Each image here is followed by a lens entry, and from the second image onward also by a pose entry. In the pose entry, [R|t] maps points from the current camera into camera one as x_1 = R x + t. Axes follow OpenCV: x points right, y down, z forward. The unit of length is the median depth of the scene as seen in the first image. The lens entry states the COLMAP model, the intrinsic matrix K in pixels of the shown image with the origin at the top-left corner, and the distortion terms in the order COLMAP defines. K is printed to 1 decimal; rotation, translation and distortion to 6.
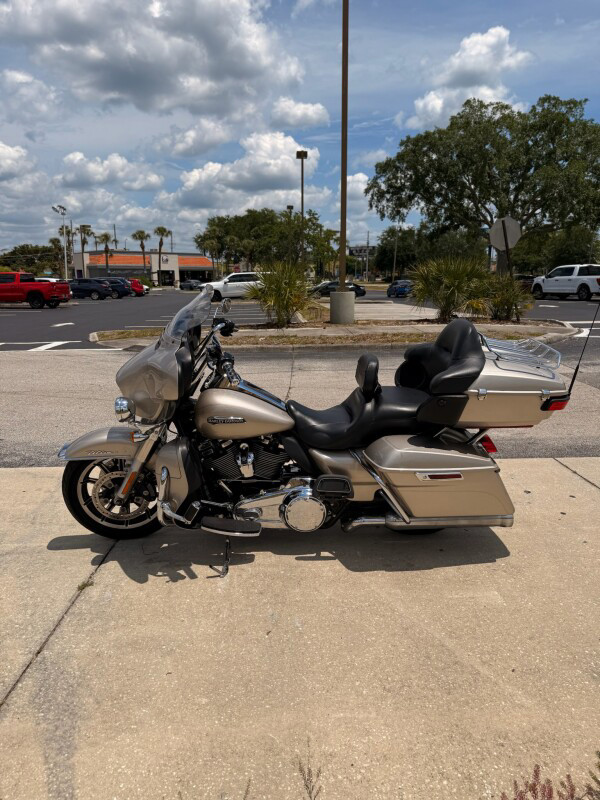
lens RADIAL K [[560.2, 0, 303.7], [0, 560.2, 403.8], [0, 0, 1]] dist [0.035534, -0.038109]
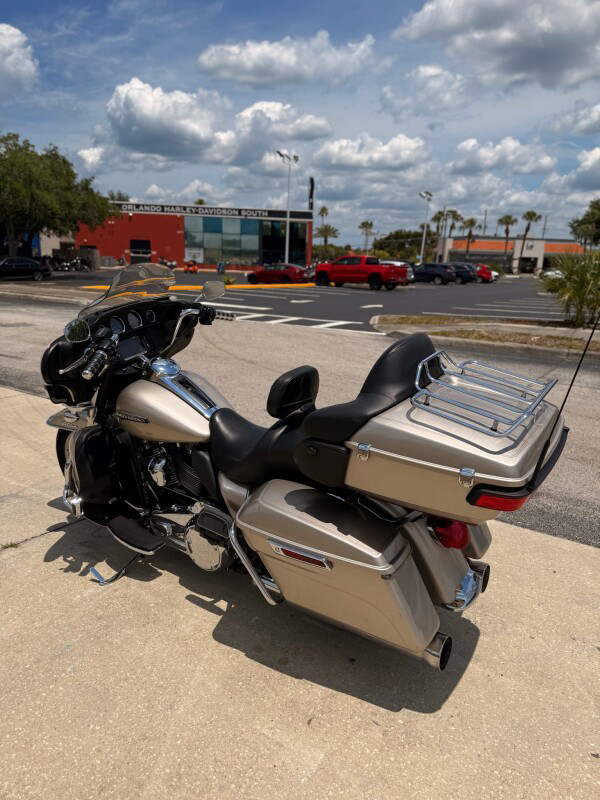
lens RADIAL K [[562.0, 0, 301.0], [0, 562.0, 417.0], [0, 0, 1]] dist [-0.003937, -0.019074]
pose [[0.811559, 0.187162, -0.553483, 0.524856], [-0.161624, 0.982253, 0.095167, -0.089804], [0.561472, 0.012223, 0.827406, 0.393404]]
